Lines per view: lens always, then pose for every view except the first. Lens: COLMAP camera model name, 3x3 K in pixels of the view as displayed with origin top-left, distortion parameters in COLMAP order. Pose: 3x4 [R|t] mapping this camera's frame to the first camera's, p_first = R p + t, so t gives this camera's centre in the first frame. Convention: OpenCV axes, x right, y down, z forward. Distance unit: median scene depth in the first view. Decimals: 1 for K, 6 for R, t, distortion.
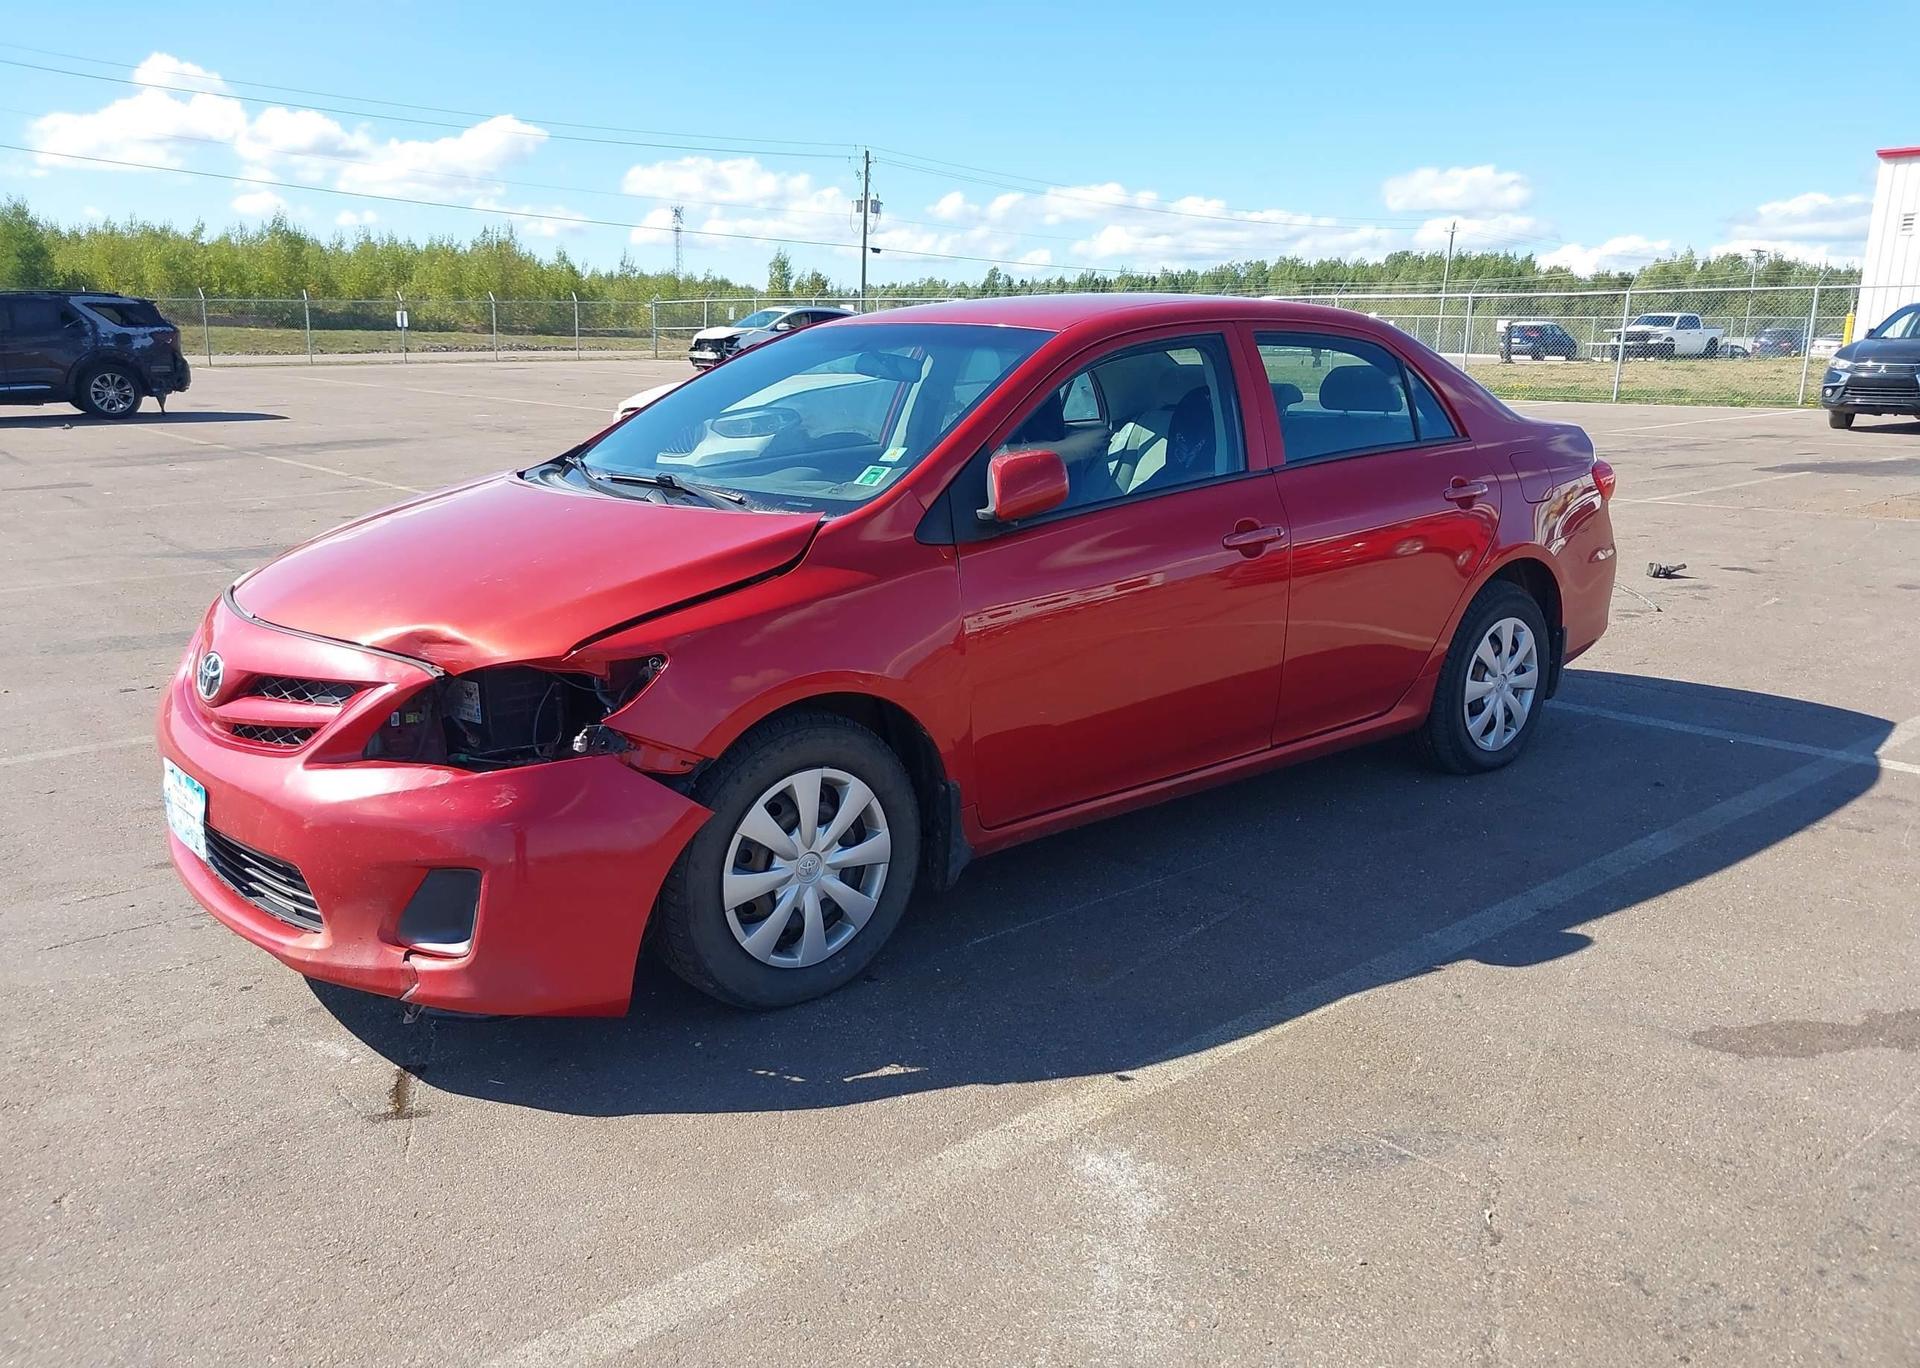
lens RADIAL K [[1528.3, 0, 919.5], [0, 1528.3, 671.4], [0, 0, 1]] dist [0.015498, -0.026488]
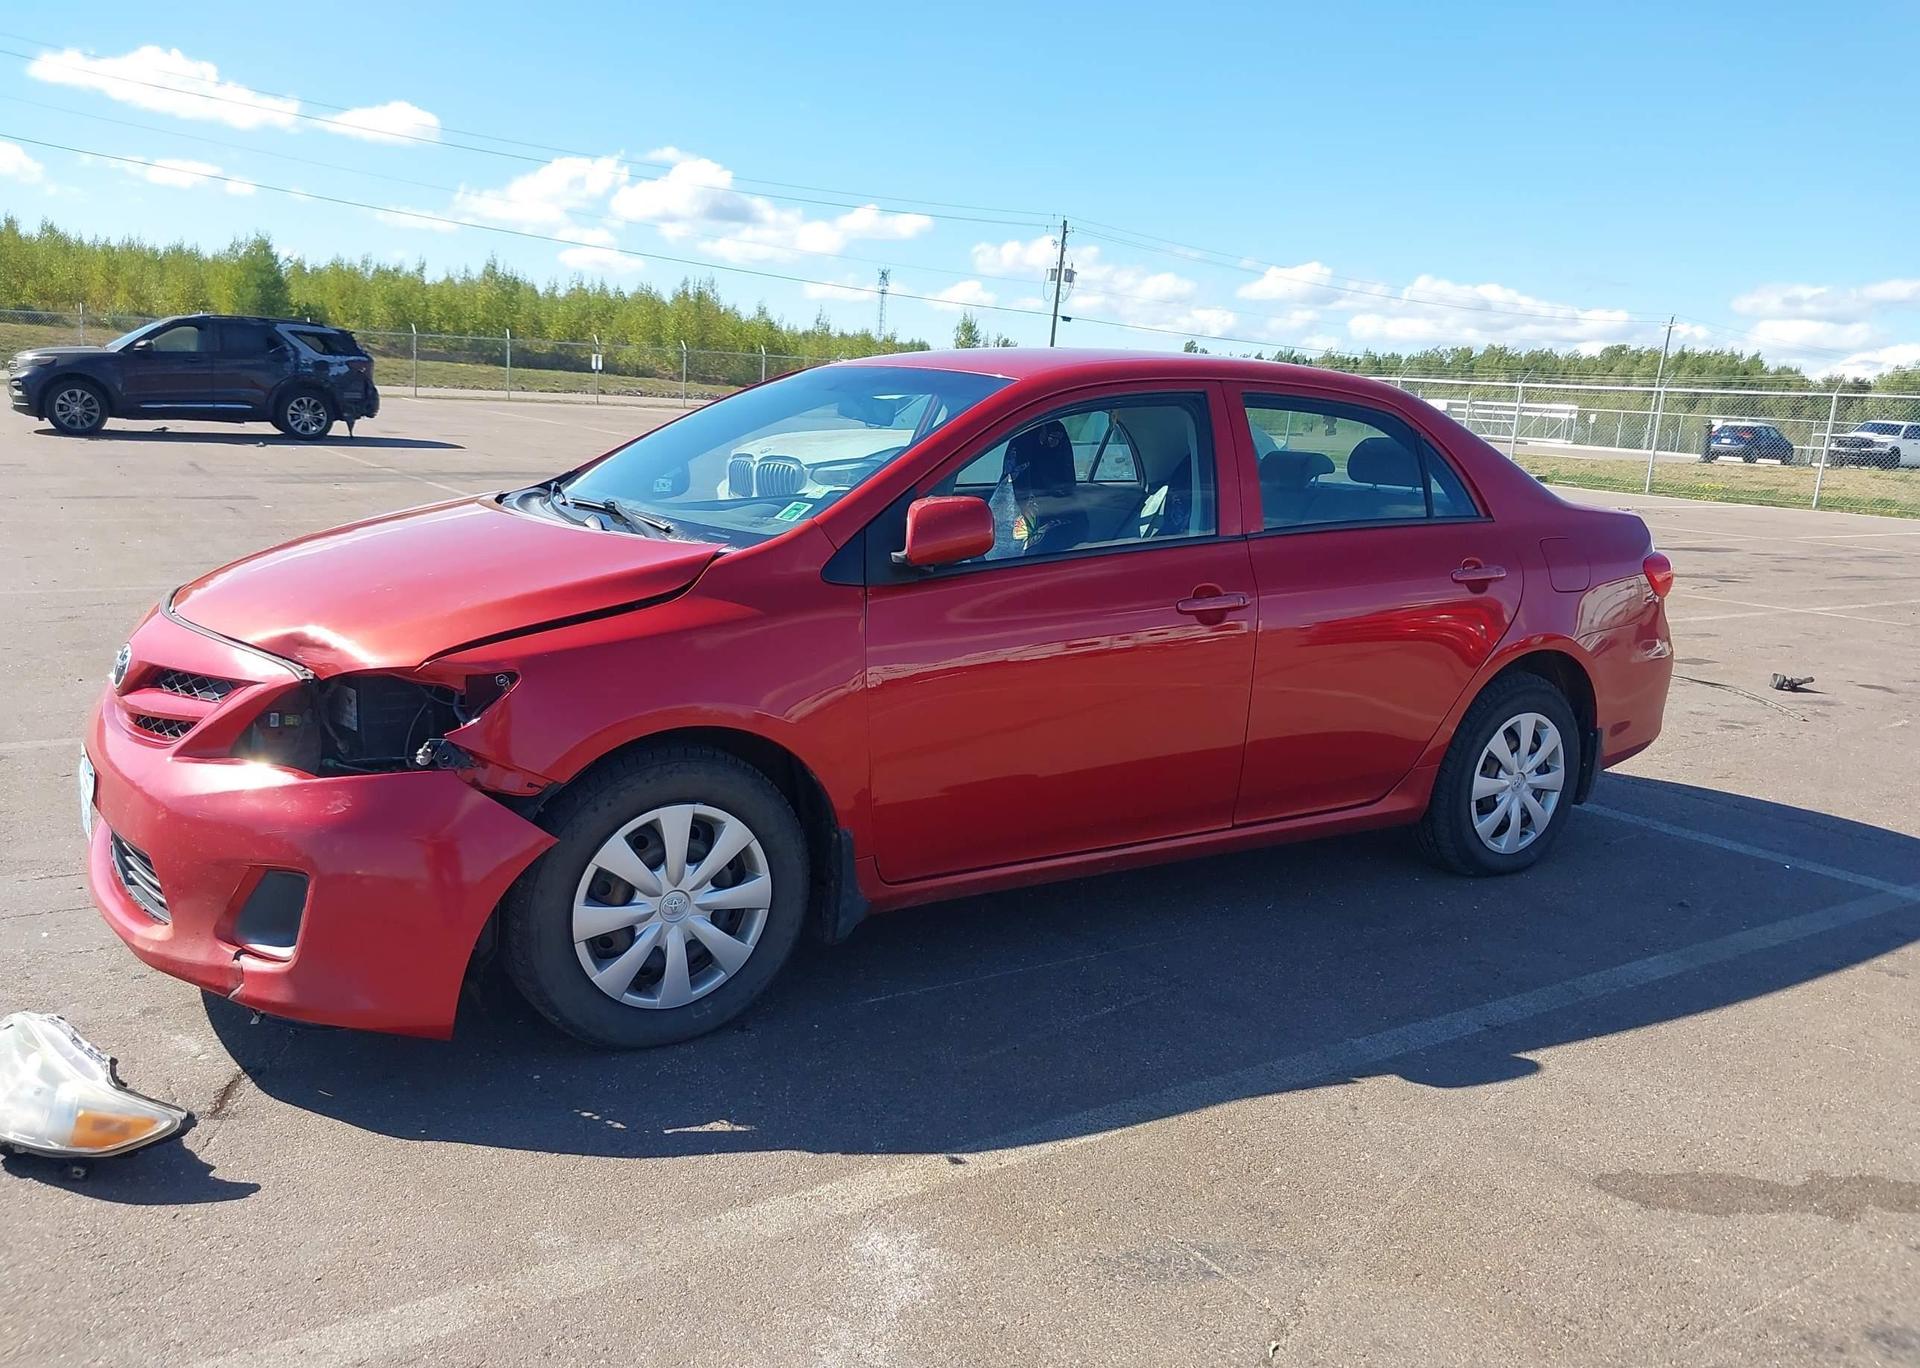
lens RADIAL K [[1528.3, 0, 927.5], [0, 1528.3, 666.3], [0, 0, 1]] dist [0.015498, -0.026488]
pose [[0.990947, 0.070866, -0.114026, 0.180166], [-0.075897, 0.996297, -0.040405, 0.003649], [0.110741, 0.048693, 0.992656, 0.041913]]
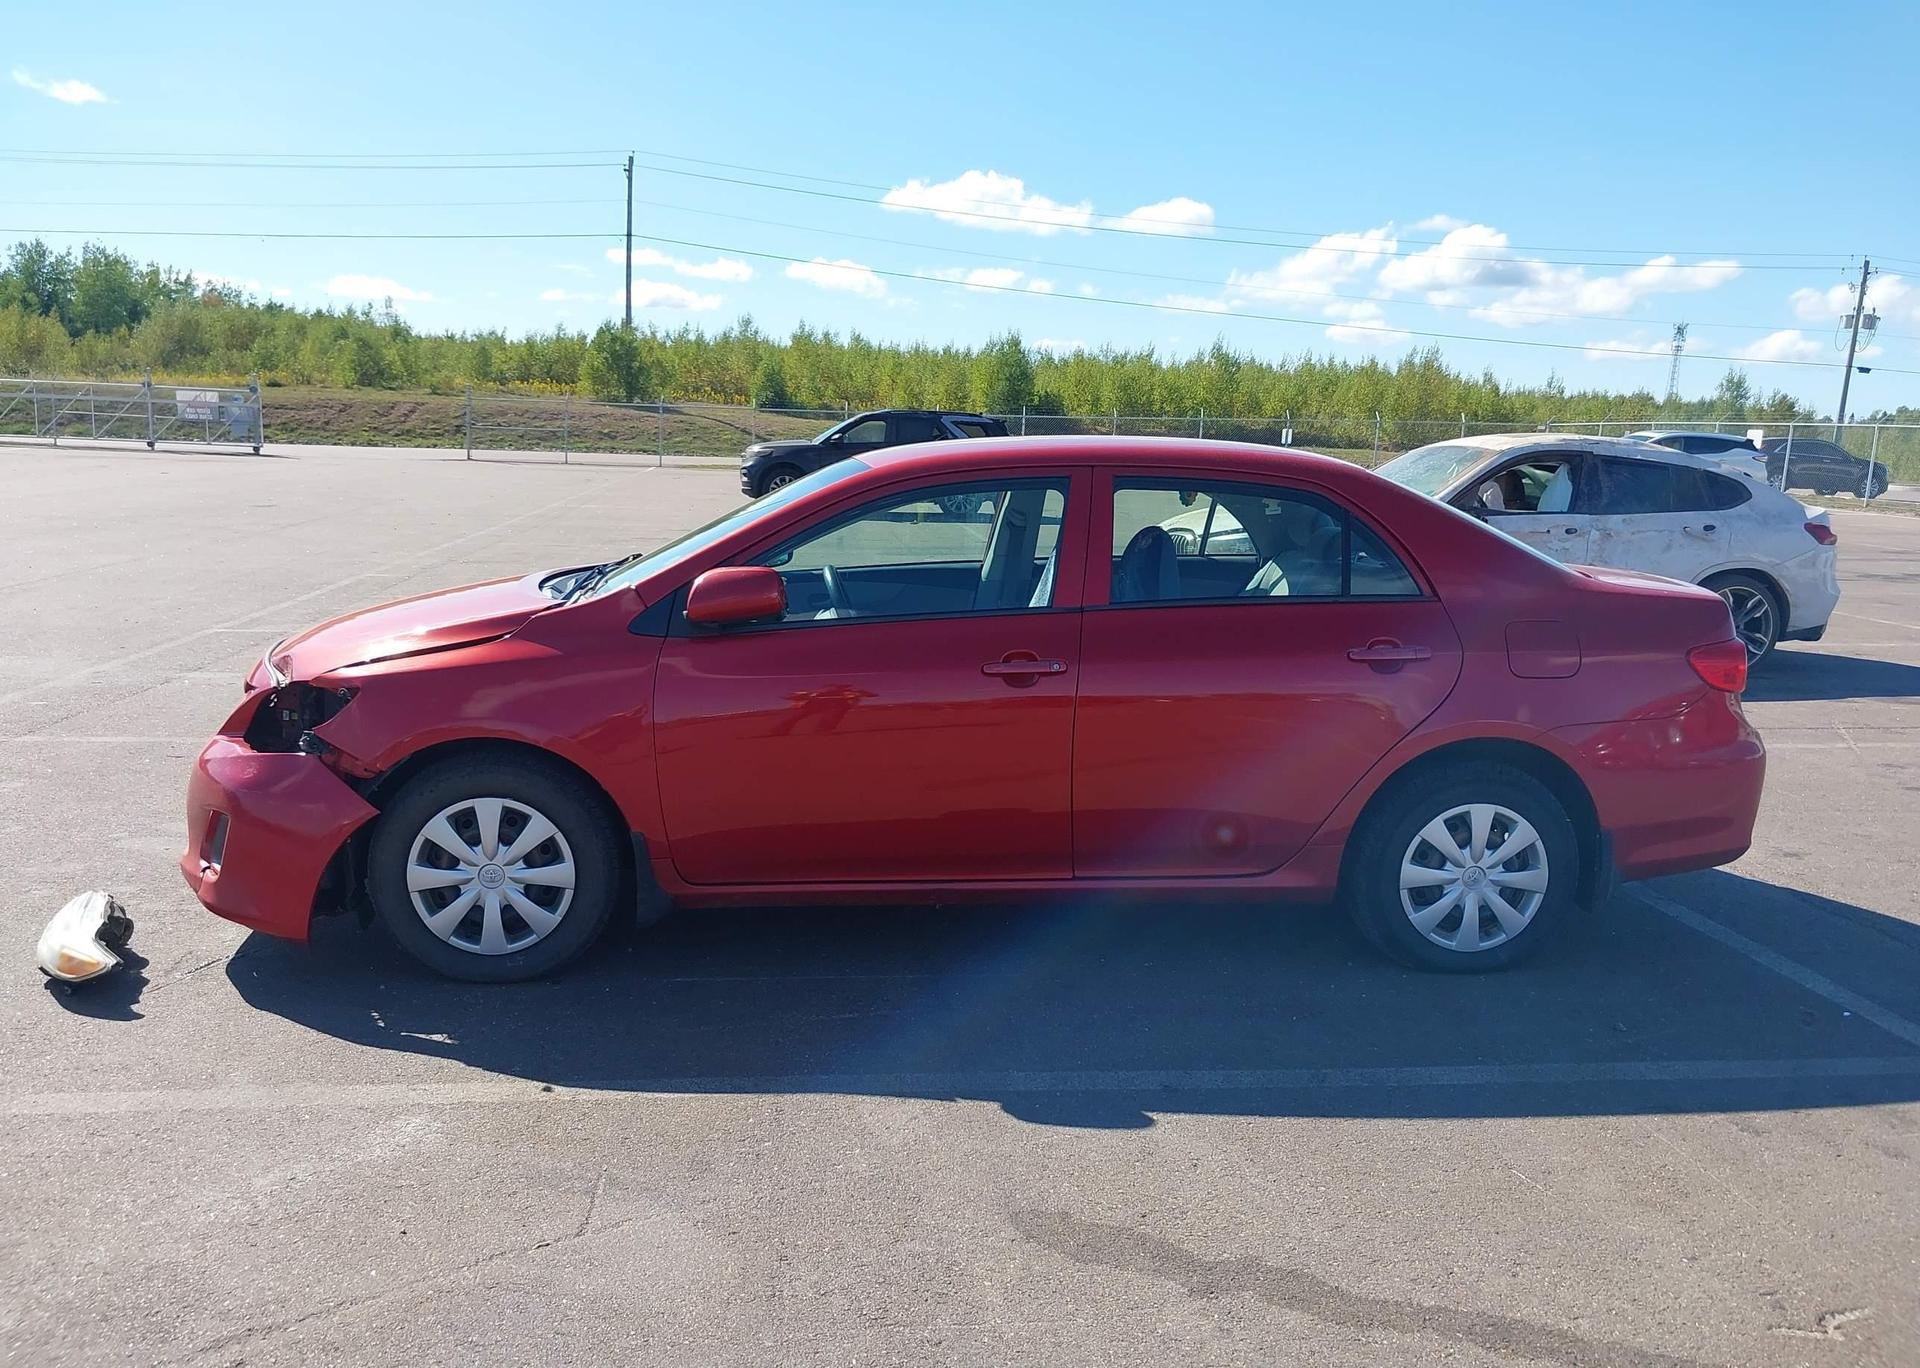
lens RADIAL K [[1528.3, 0, 944.8], [0, 1528.3, 664.2], [0, 0, 1]] dist [0.015498, -0.026488]
pose [[0.818018, 0.103896, -0.565732, 0.903147], [-0.147988, 0.988456, -0.032455, -0.057546], [0.555829, 0.110270, 0.823950, 0.134803]]
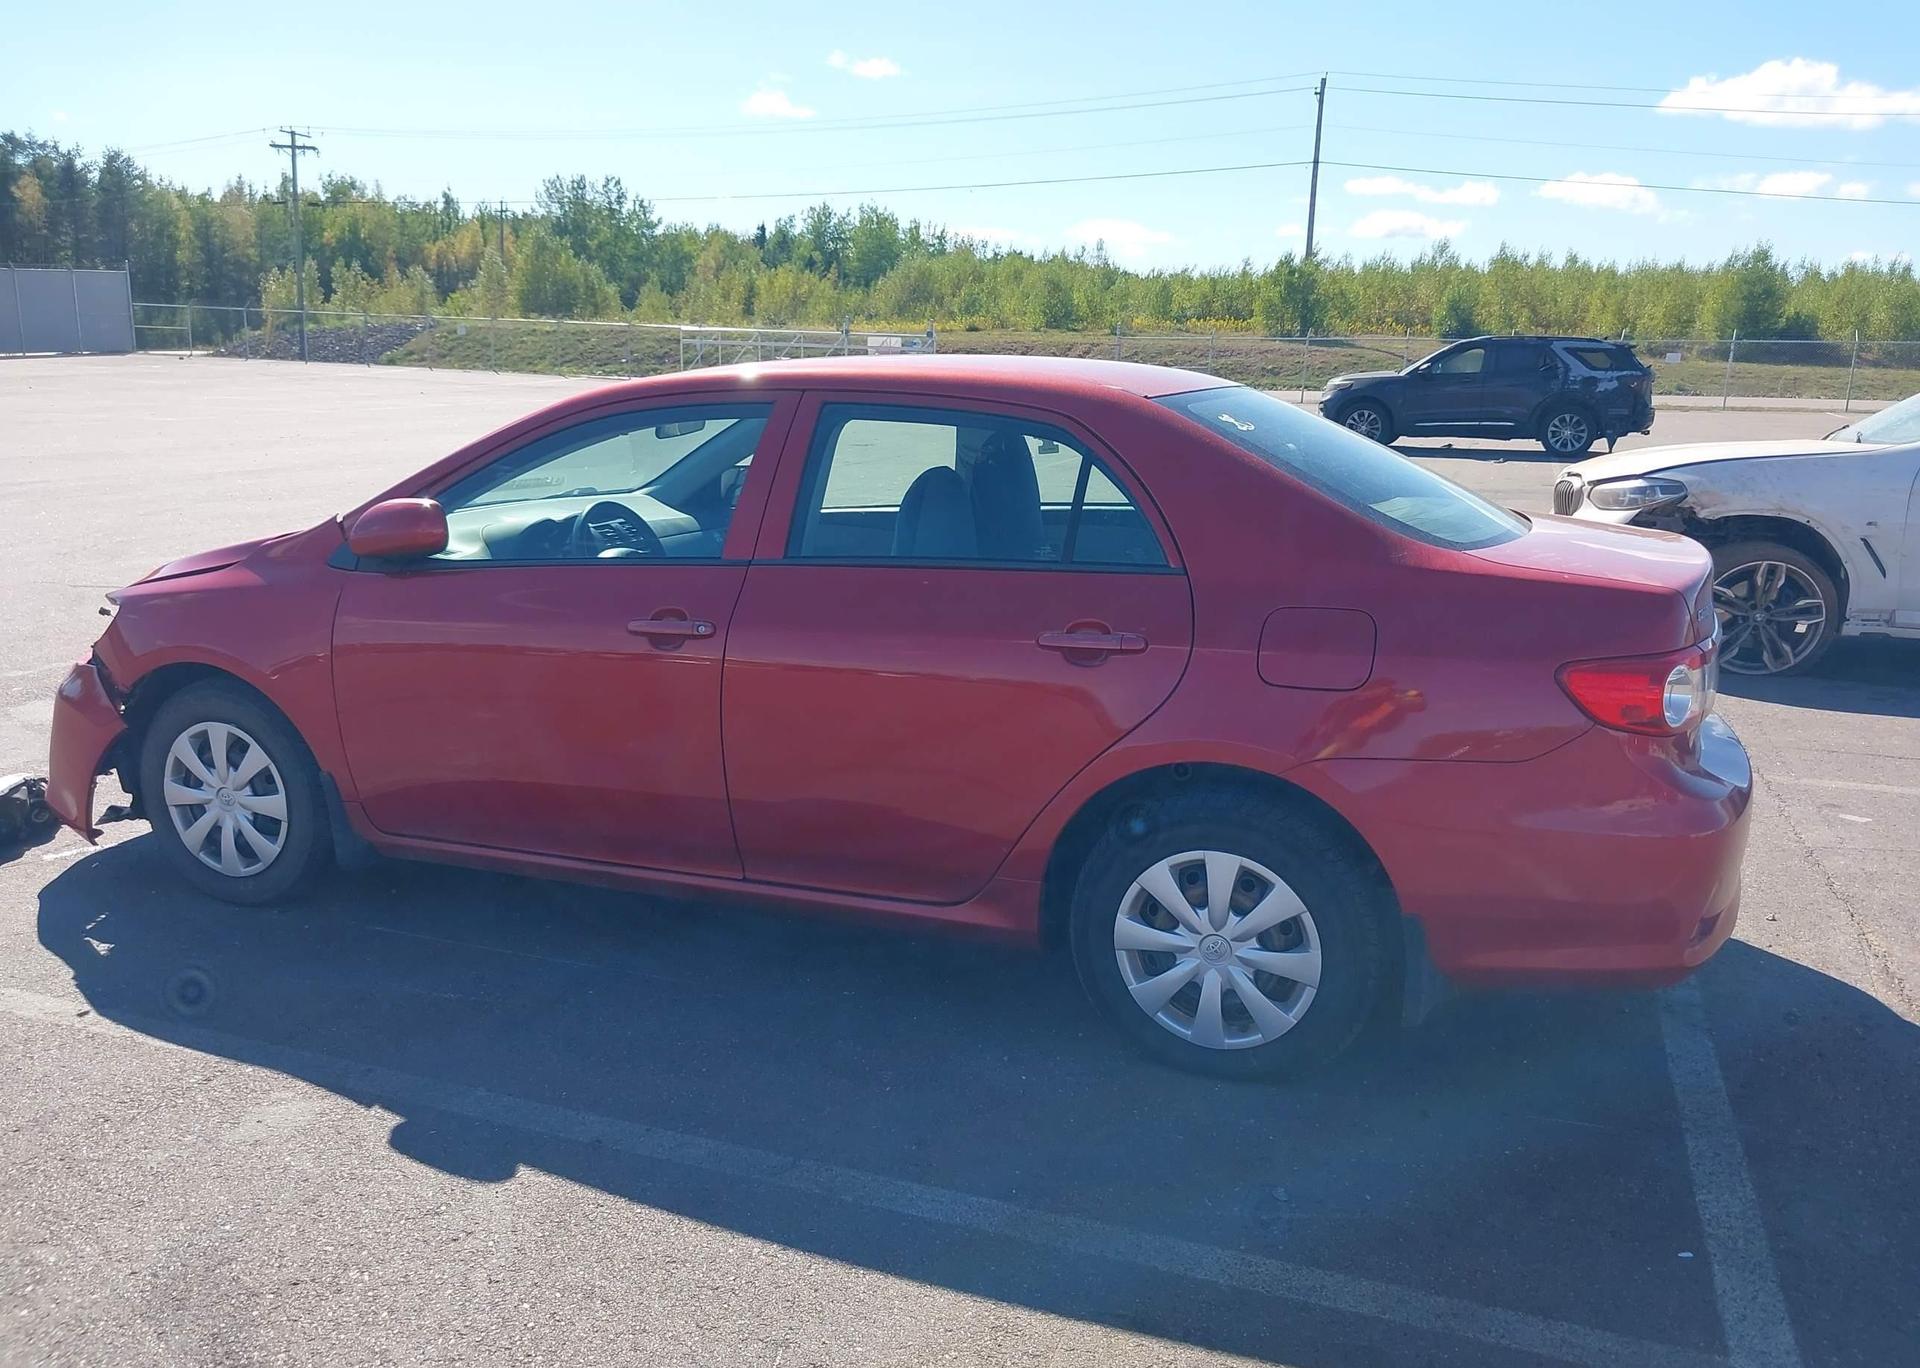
lens RADIAL K [[1528.3, 0, 945.5], [0, 1528.3, 685.5], [0, 0, 1]] dist [0.015498, -0.026488]
pose [[0.476680, 0.187353, -0.858880, 1.266063], [-0.201359, 0.974319, 0.100780, -0.210643], [0.855705, 0.124903, 0.502164, 0.824849]]
